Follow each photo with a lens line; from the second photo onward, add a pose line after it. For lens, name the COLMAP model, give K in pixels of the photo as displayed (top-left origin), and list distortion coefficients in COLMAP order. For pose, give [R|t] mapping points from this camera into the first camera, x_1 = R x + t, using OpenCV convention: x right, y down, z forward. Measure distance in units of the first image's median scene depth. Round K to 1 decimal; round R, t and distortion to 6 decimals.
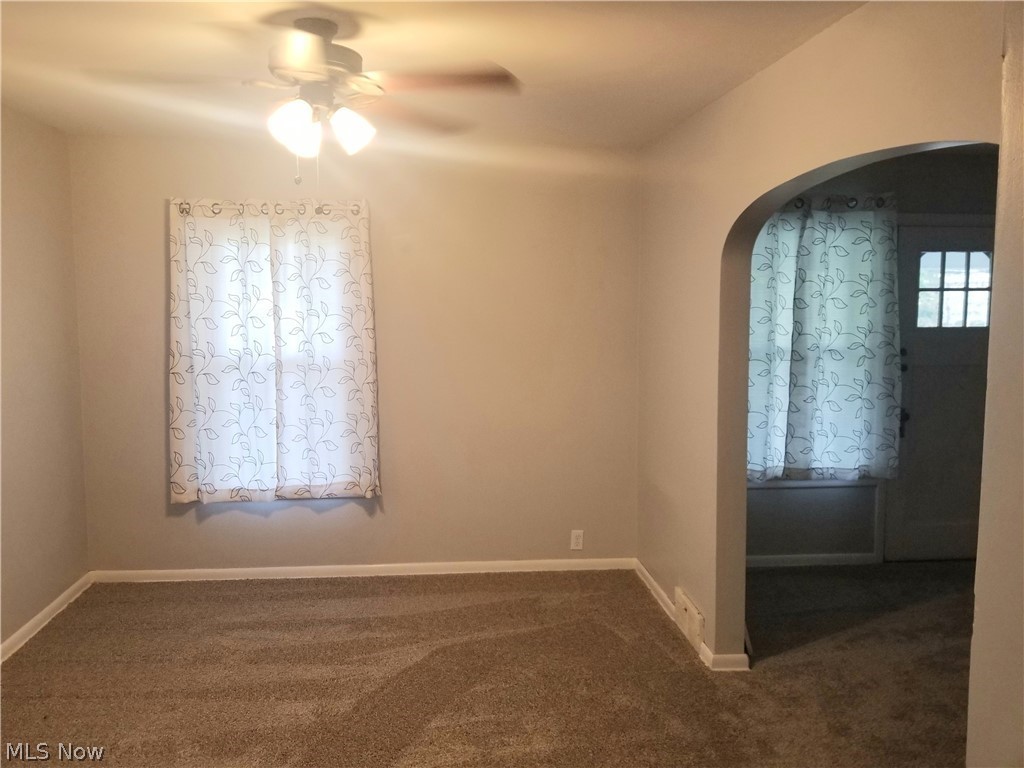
lens RADIAL K [[792.8, 0, 512.0], [0, 792.8, 384.0], [0, 0, 1]] dist [0.120004, -0.156666]
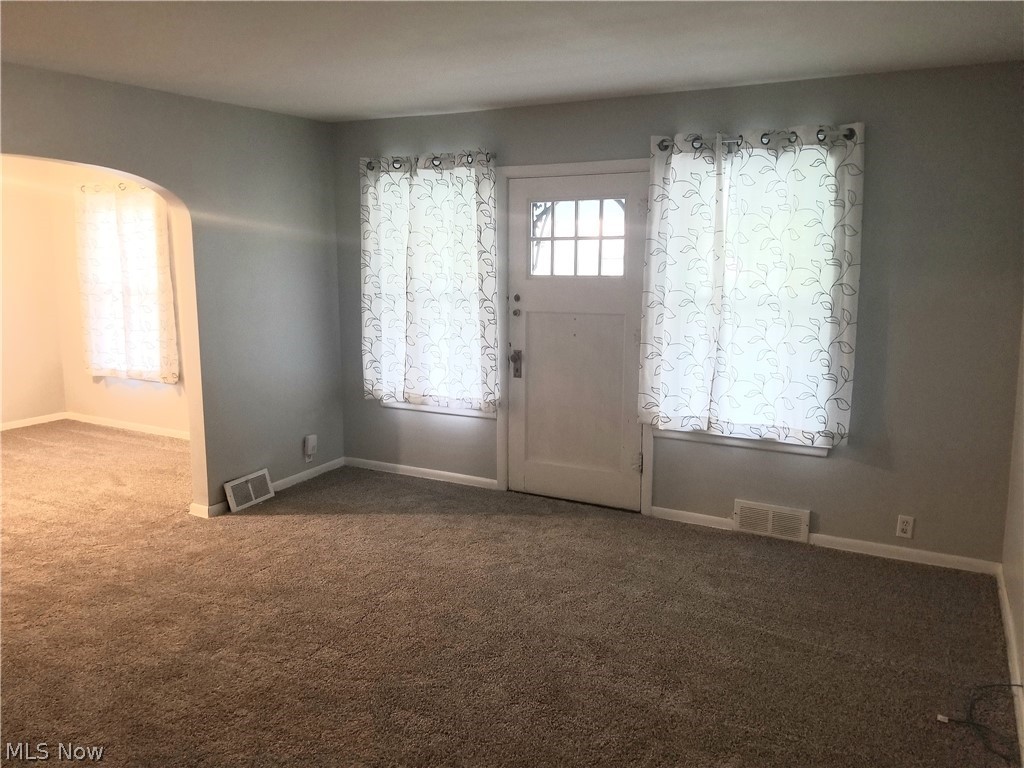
lens RADIAL K [[792.8, 0, 512.0], [0, 792.8, 384.0], [0, 0, 1]] dist [0.120004, -0.156666]
pose [[0.821875, 0.090922, -0.562365, 1.074182], [-0.059450, 0.995480, 0.074063, -0.003293], [0.566557, -0.027438, 0.823566, 0.124123]]
